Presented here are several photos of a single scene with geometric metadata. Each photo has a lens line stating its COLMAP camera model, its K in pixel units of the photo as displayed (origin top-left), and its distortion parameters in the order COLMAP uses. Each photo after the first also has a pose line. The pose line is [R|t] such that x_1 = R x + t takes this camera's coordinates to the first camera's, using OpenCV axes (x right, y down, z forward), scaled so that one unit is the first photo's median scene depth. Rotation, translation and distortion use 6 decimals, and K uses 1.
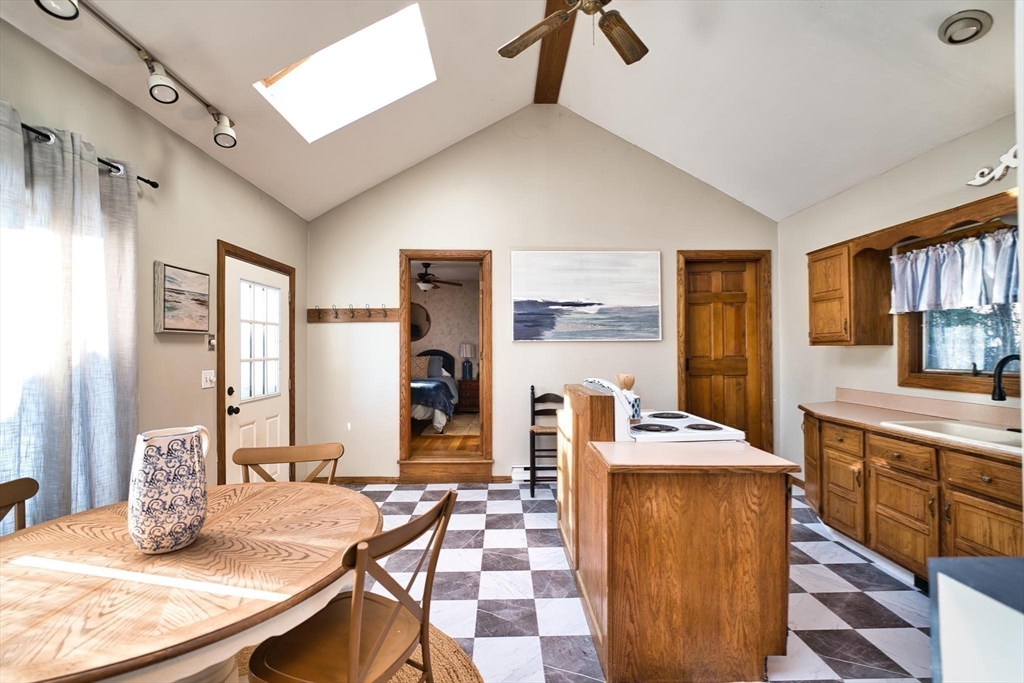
lens RADIAL K [[425.2, 0, 509.4], [0, 425.2, 345.1], [0, 0, 1]] dist [-0.002025, 0.000100]
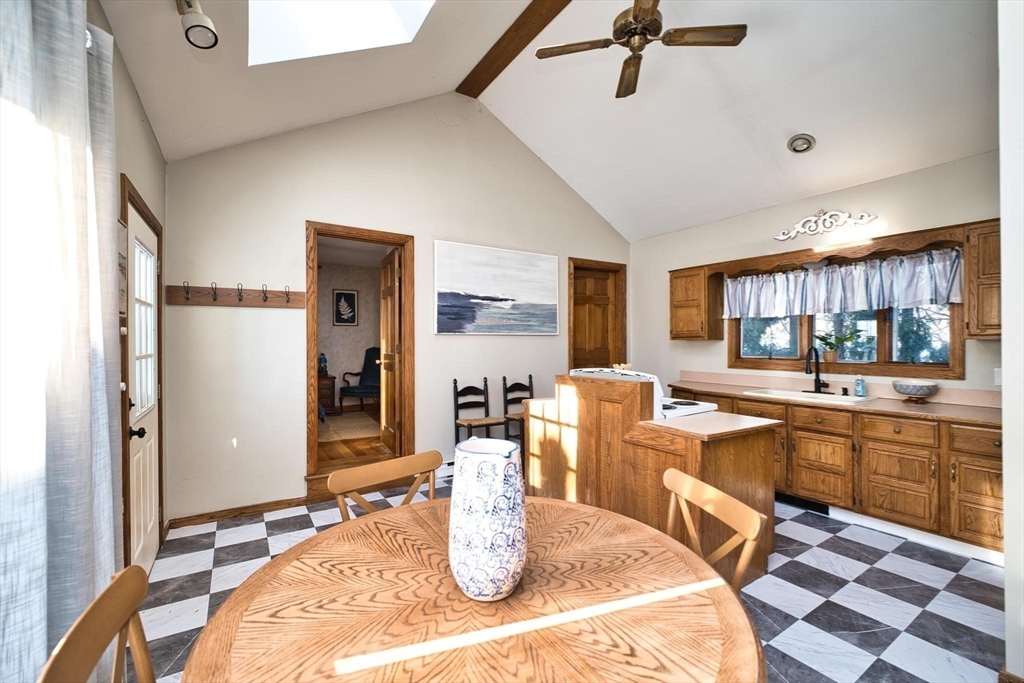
lens RADIAL K [[427.5, 0, 508.2], [0, 427.5, 341.5], [0, 0, 1]] dist [-0.000940, 0.000102]
pose [[0.855839, 0.002783, 0.517234, -0.478382], [-0.007039, 0.999956, 0.006267, 0.001466], [-0.517194, -0.009005, 0.855821, 0.119675]]
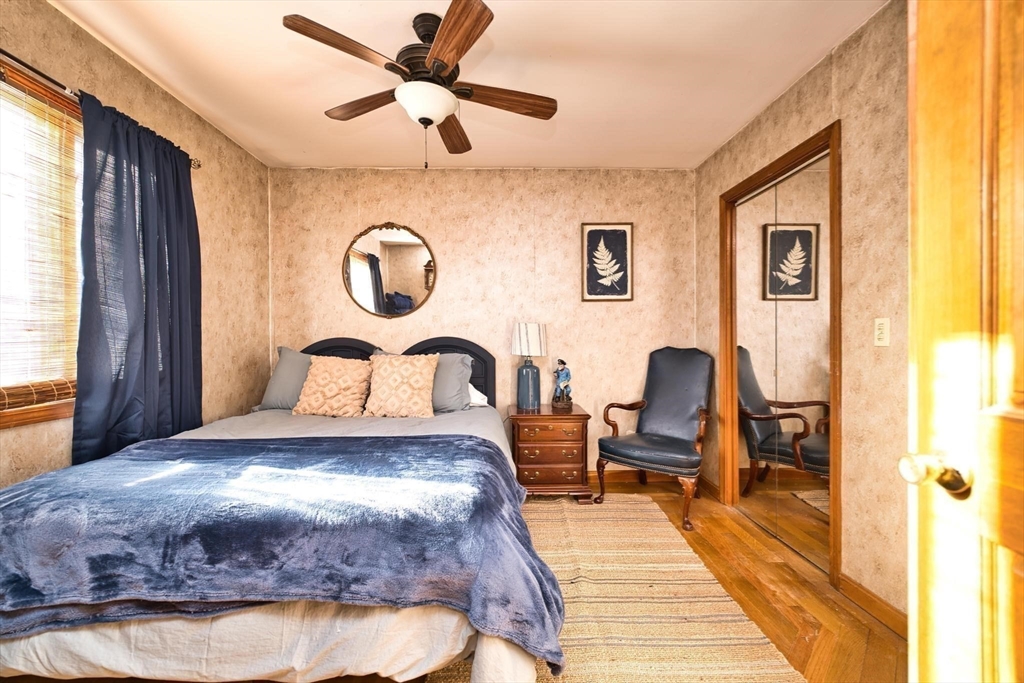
lens RADIAL K [[427.5, 0, 508.2], [0, 427.5, 341.5], [0, 0, 1]] dist [-0.000940, 0.000102]
pose [[0.999987, -0.003537, 0.003726, -0.294439], [0.003482, 0.999887, 0.014607, 0.022528], [-0.003777, -0.014594, 0.999886, 1.446095]]
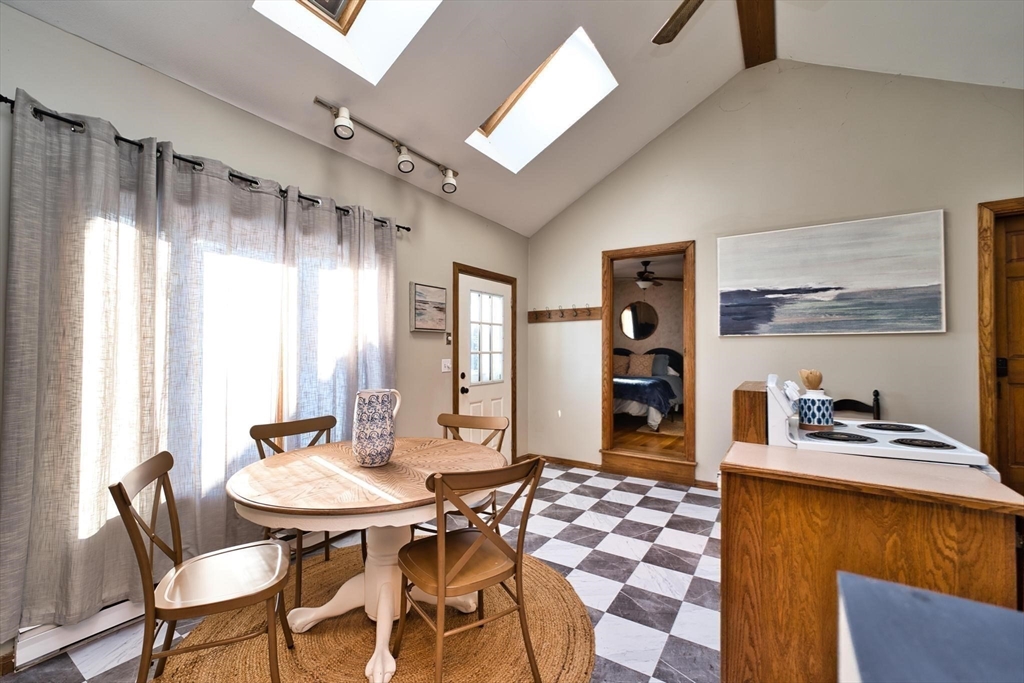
lens RADIAL K [[420.4, 0, 514.9], [0, 420.4, 345.9], [0, 0, 1]] dist [-0.001408, -0.000225]
pose [[0.833412, -0.001438, -0.552650, 0.192099], [0.000643, 0.999998, -0.001632, 0.017561], [0.552652, 0.001005, 0.833412, 0.002656]]
